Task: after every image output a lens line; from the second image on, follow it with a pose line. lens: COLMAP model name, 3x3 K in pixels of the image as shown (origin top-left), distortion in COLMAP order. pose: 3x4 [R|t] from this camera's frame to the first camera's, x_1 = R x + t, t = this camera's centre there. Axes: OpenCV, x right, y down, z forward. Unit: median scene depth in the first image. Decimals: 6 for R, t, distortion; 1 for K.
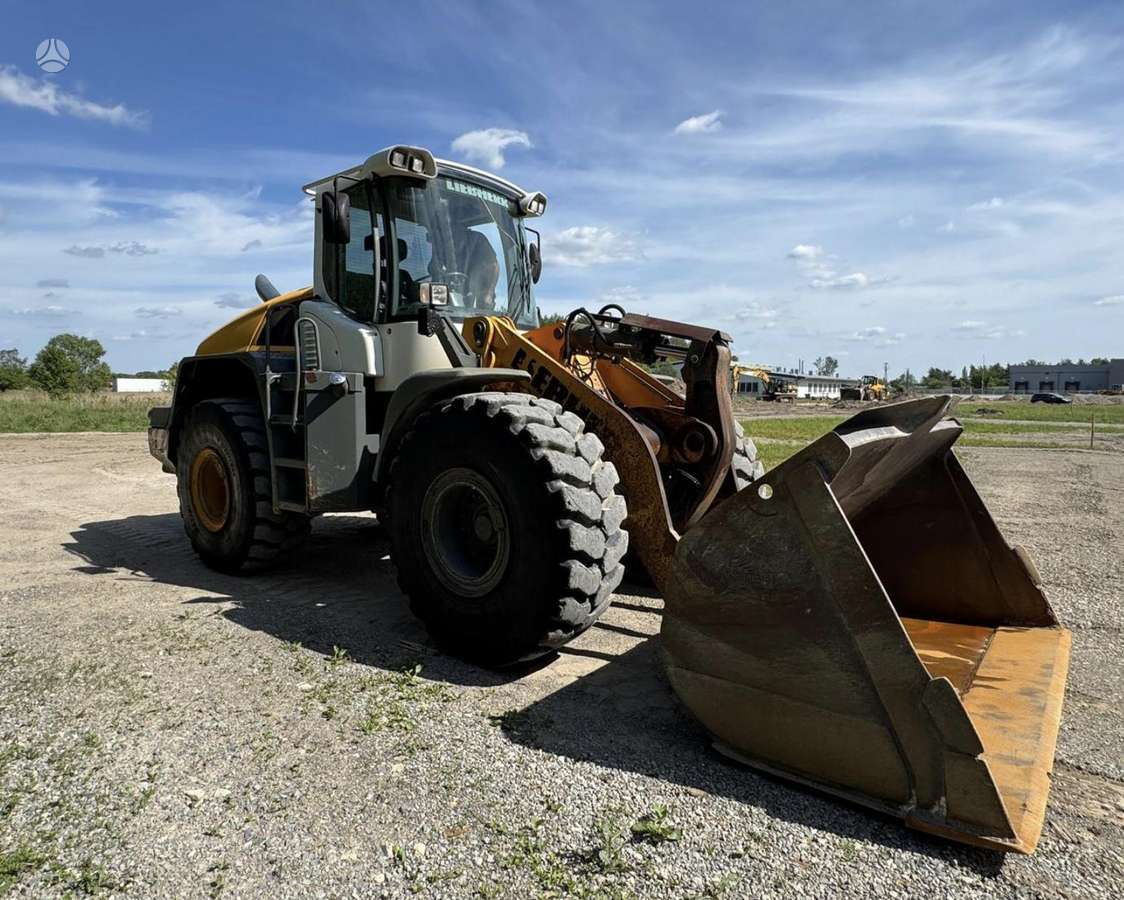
lens RADIAL K [[735.7, 0, 562.0], [0, 735.7, 450.0], [0, 0, 1]] dist [-0.001345, 0.001410]
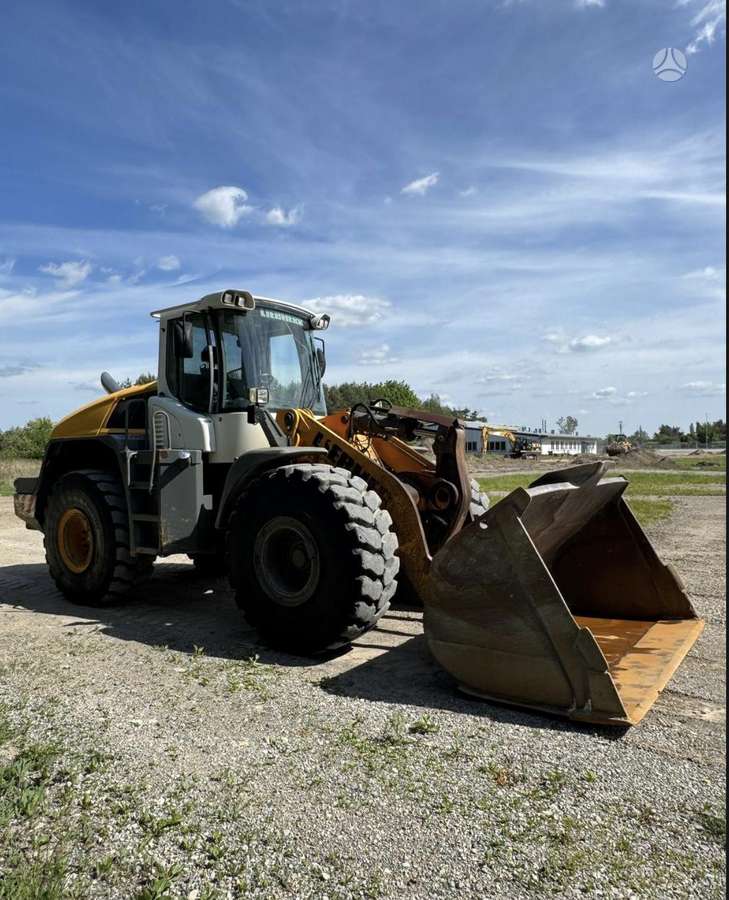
lens RADIAL K [[730.7, 0, 364.5], [0, 730.7, 450.0], [0, 0, 1]] dist [-0.002100, -0.004036]
pose [[0.998032, -0.017434, 0.060238, -0.053562], [0.022128, 0.996696, -0.078152, 0.008248], [-0.058677, 0.079332, 0.995120, -0.391306]]
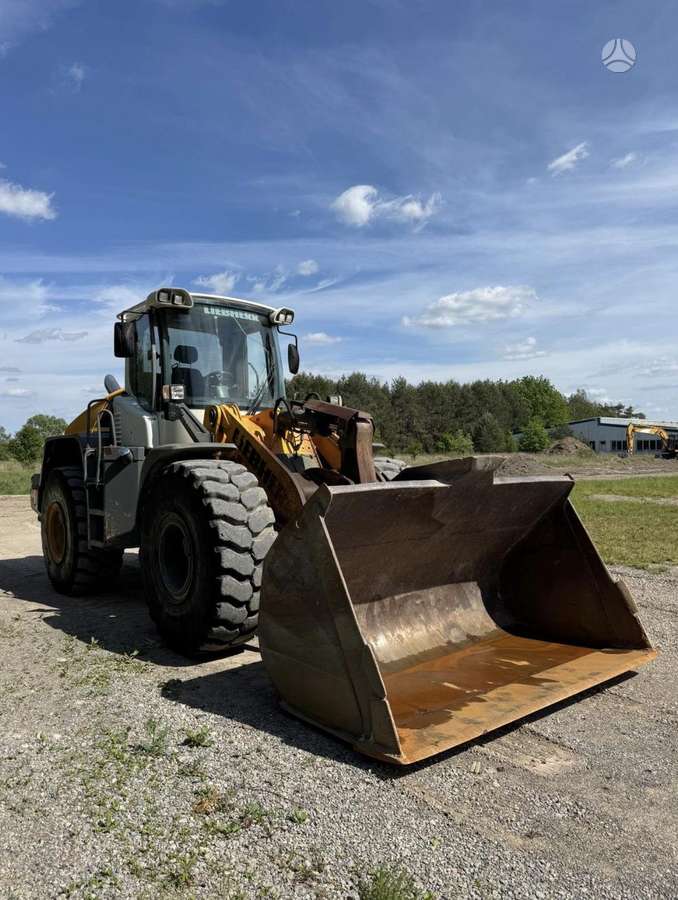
lens RADIAL K [[729.2, 0, 339.0], [0, 729.2, 450.0], [0, 0, 1]] dist [0.176499, -0.375447]
pose [[0.970487, -0.020801, -0.240256, 0.456198], [0.000581, 0.996472, -0.083925, 0.020168], [0.241154, 0.081308, 0.967075, -0.284525]]
